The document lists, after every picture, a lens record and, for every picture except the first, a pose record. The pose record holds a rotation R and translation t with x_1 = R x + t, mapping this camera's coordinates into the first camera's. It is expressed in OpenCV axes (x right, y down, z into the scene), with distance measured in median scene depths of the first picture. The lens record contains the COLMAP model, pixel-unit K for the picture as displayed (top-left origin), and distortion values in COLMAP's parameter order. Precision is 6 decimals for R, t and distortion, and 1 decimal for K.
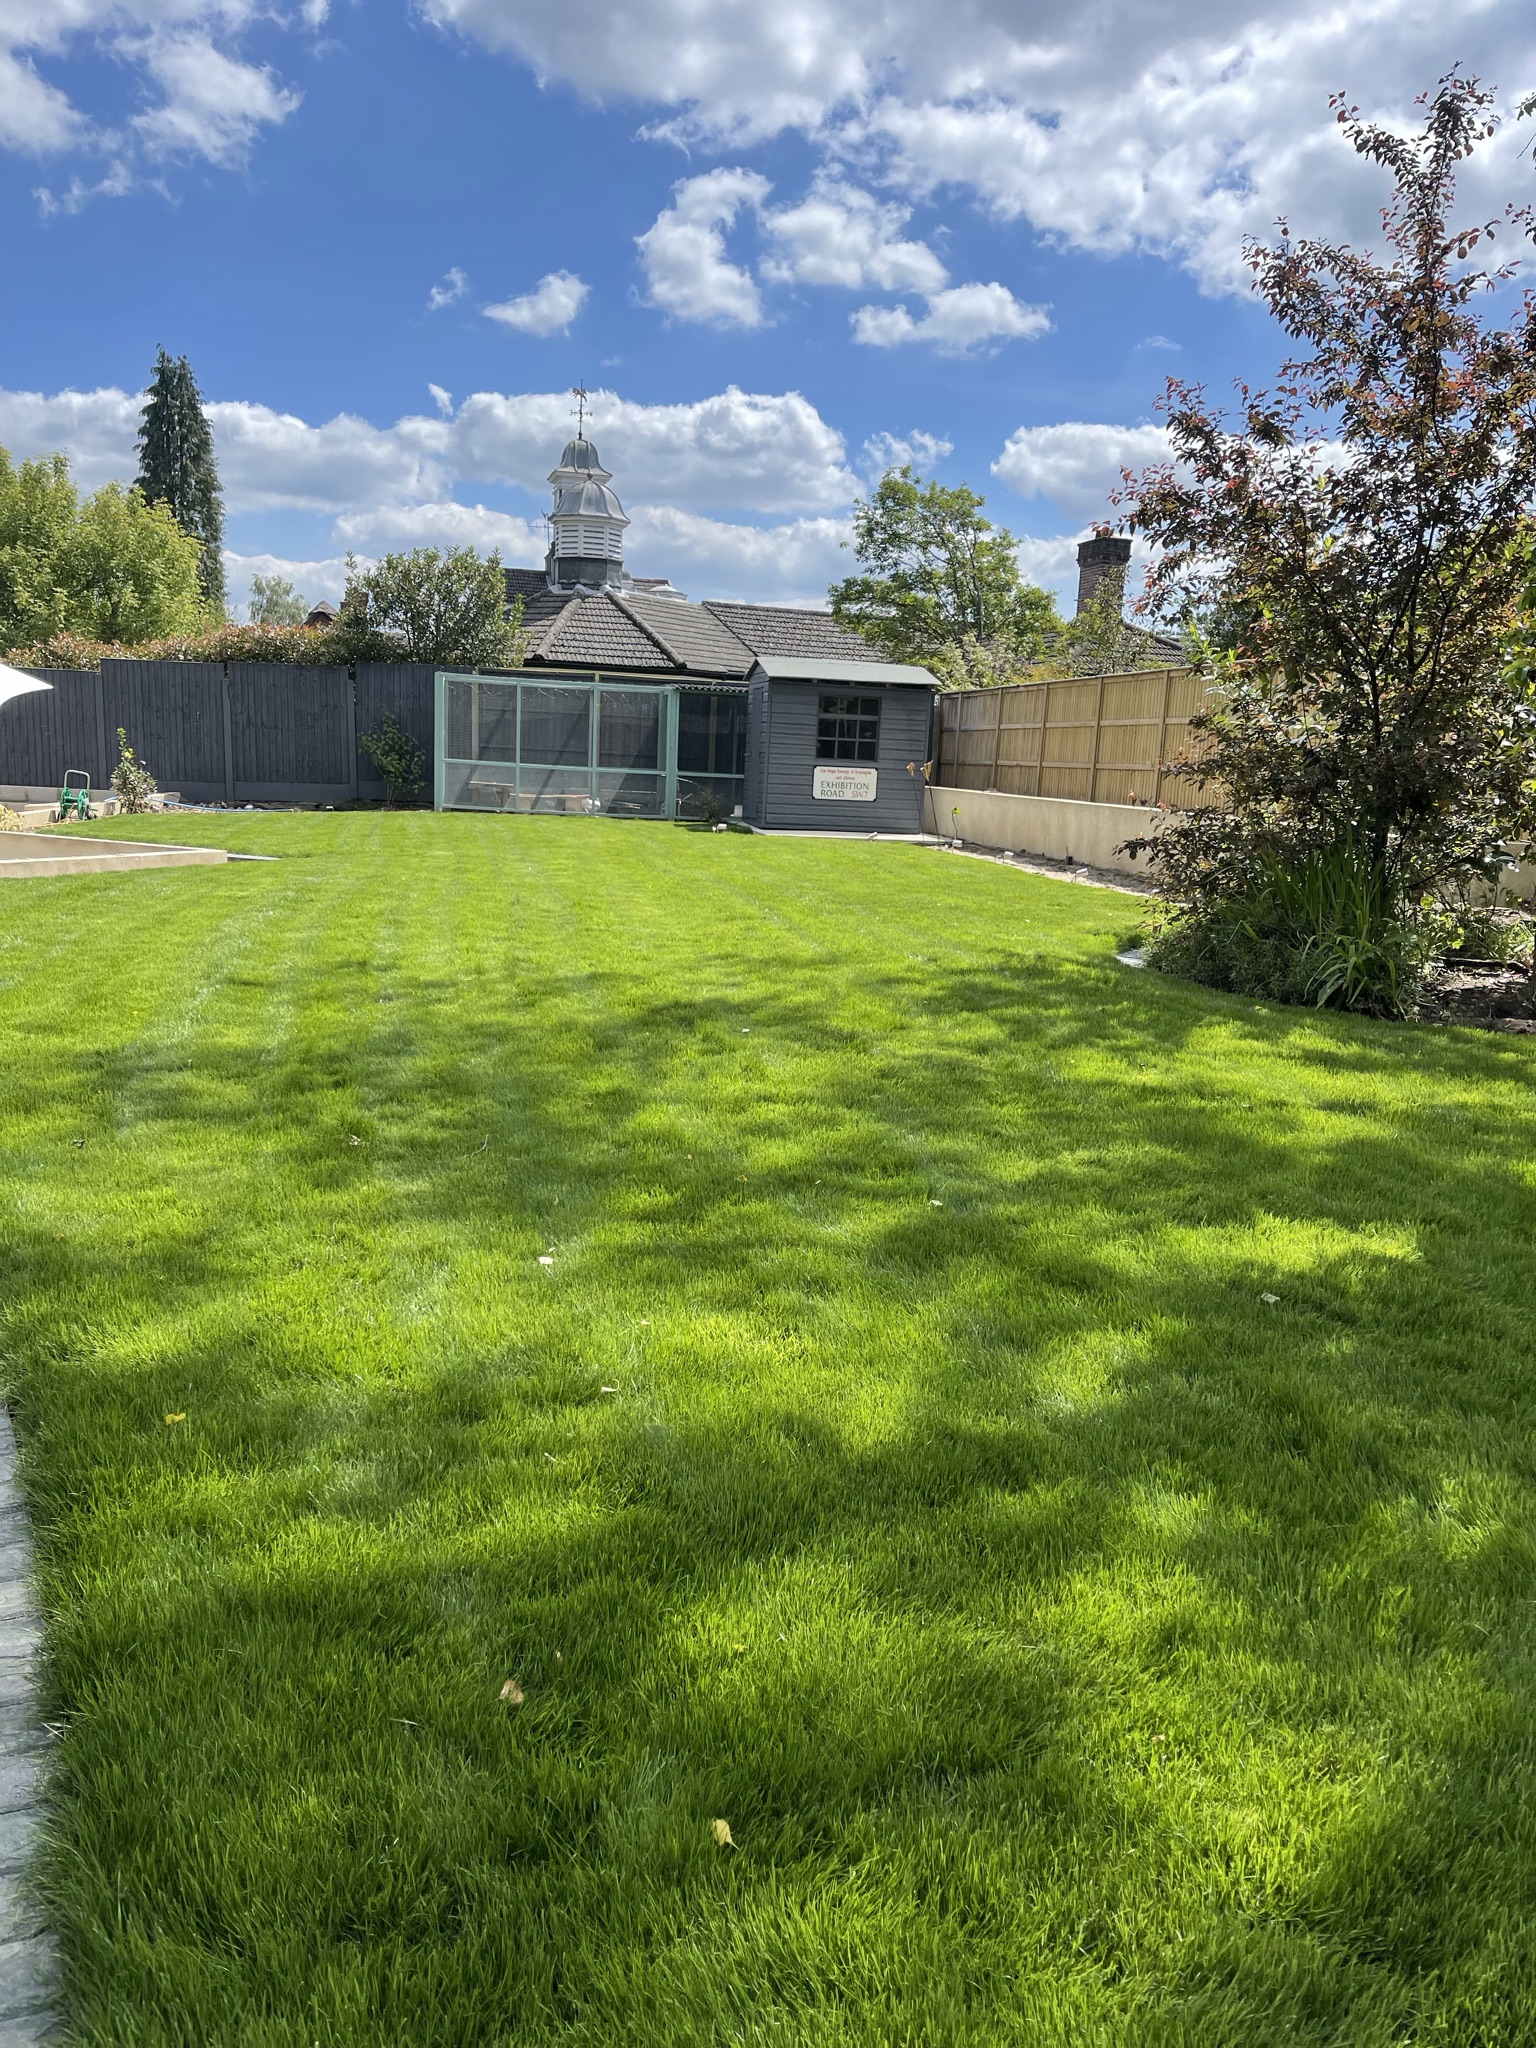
lens RADIAL K [[1509.0, 0, 782.4], [0, 1509.0, 1033.3], [0, 0, 1]] dist [0.047839, -0.073511]
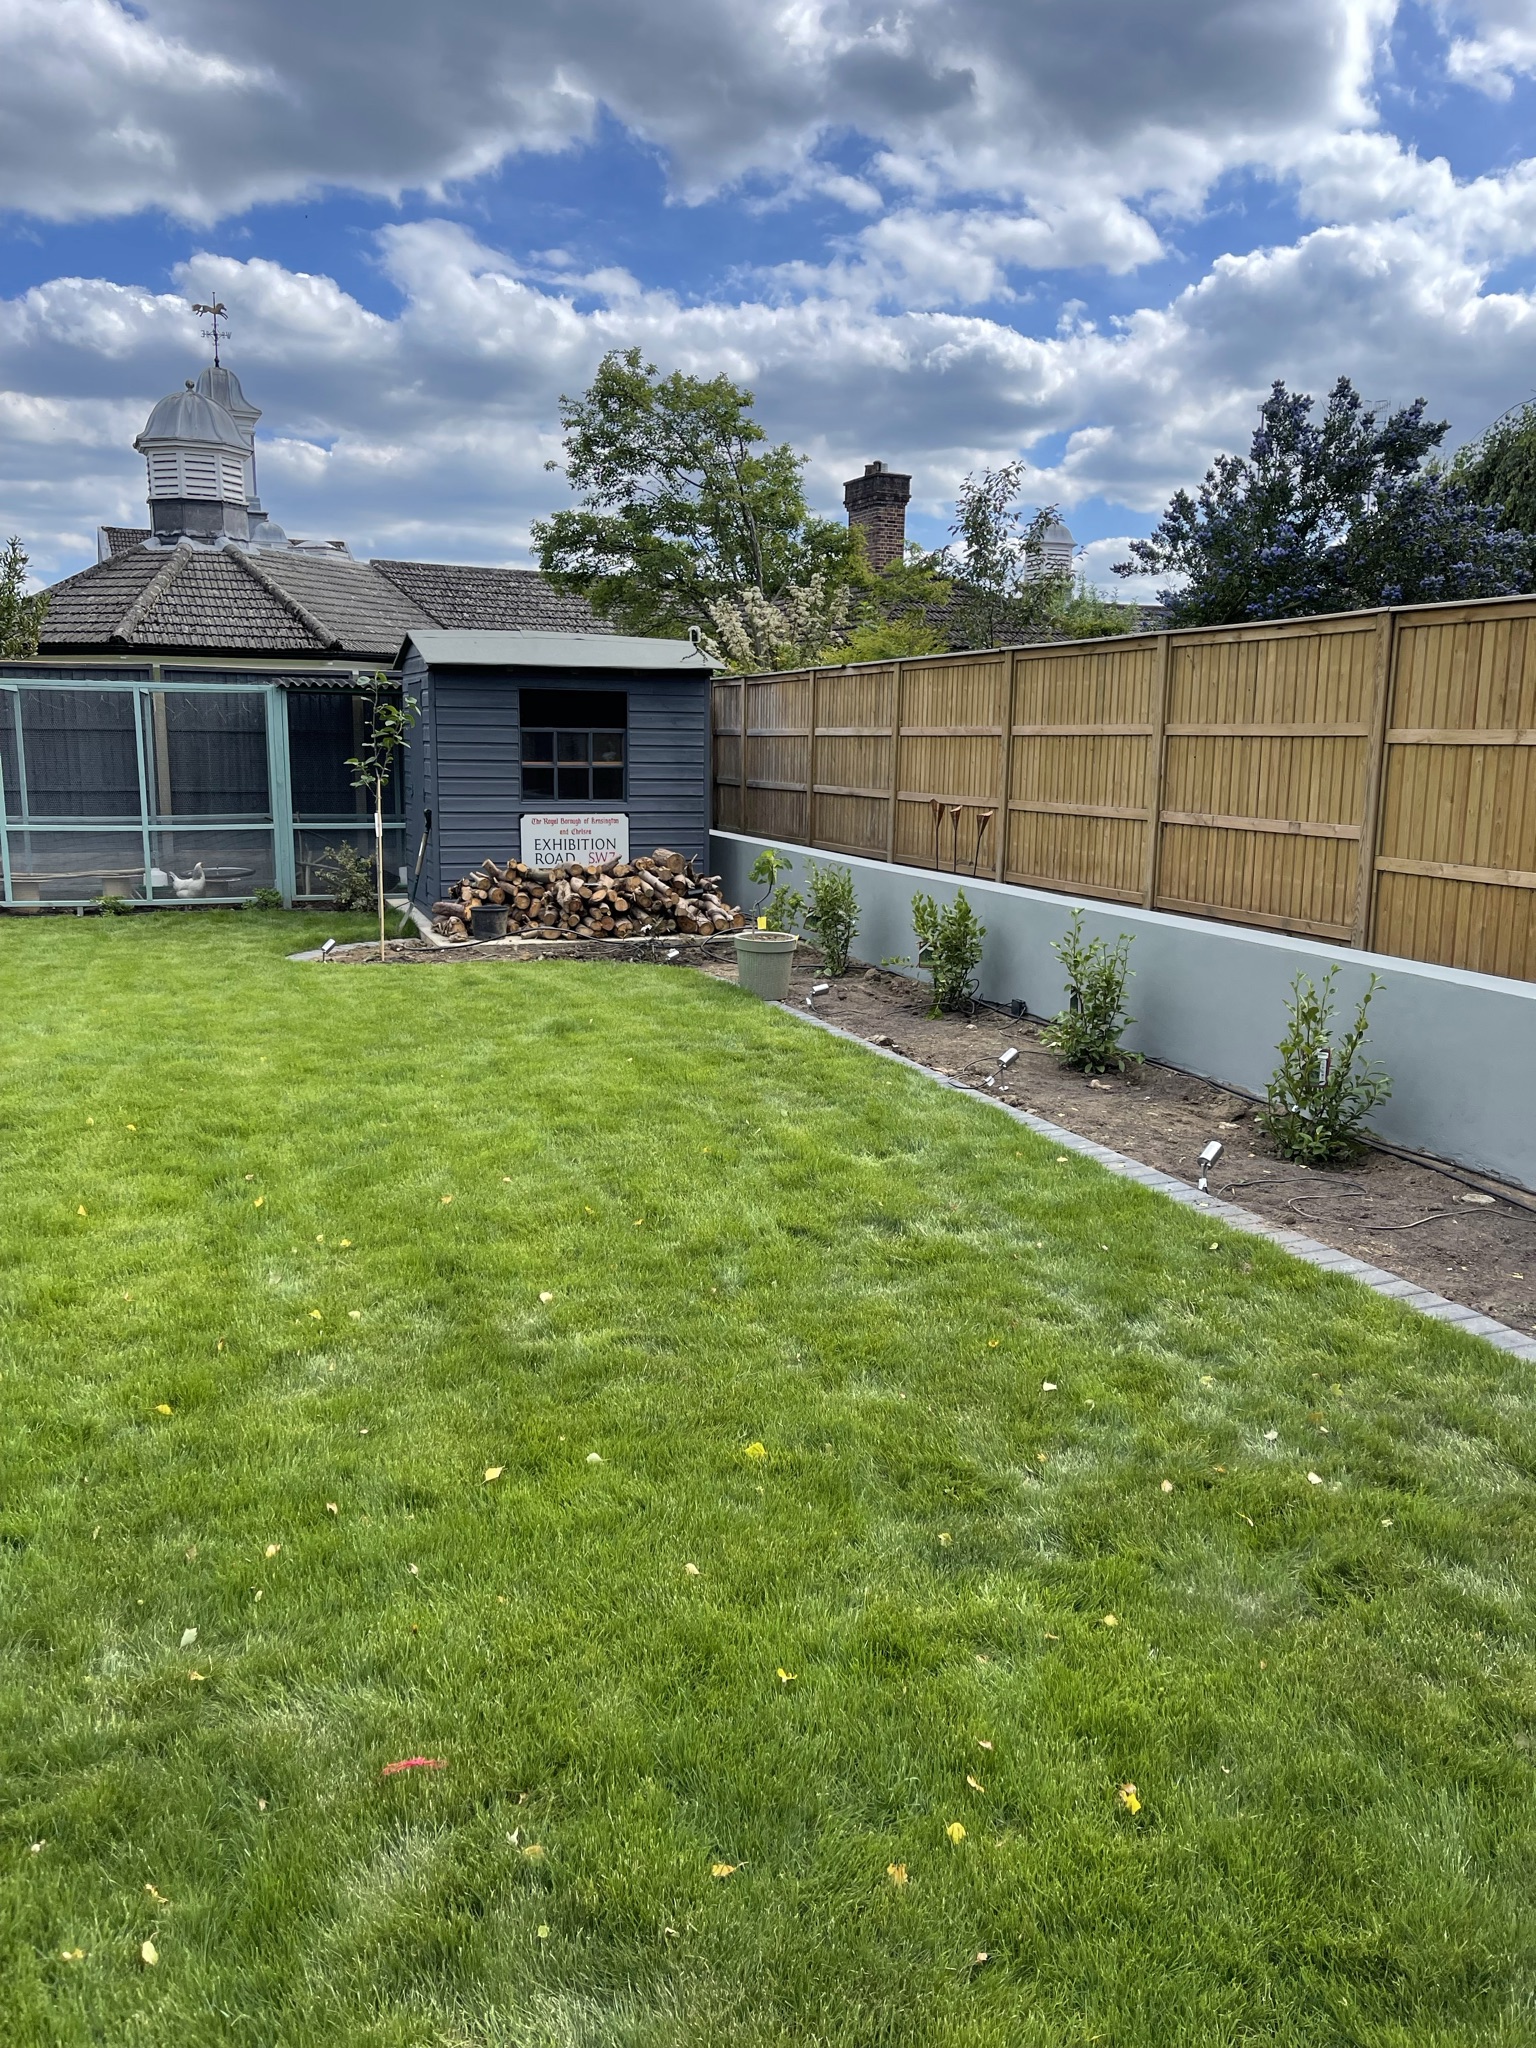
lens RADIAL K [[1509.0, 0, 782.4], [0, 1509.0, 1033.3], [0, 0, 1]] dist [0.047839, -0.073511]
pose [[0.984706, -0.068127, 0.160353, 0.016420], [0.065559, 0.997622, 0.021254, -0.074602], [-0.161420, -0.010416, 0.986831, 0.307568]]
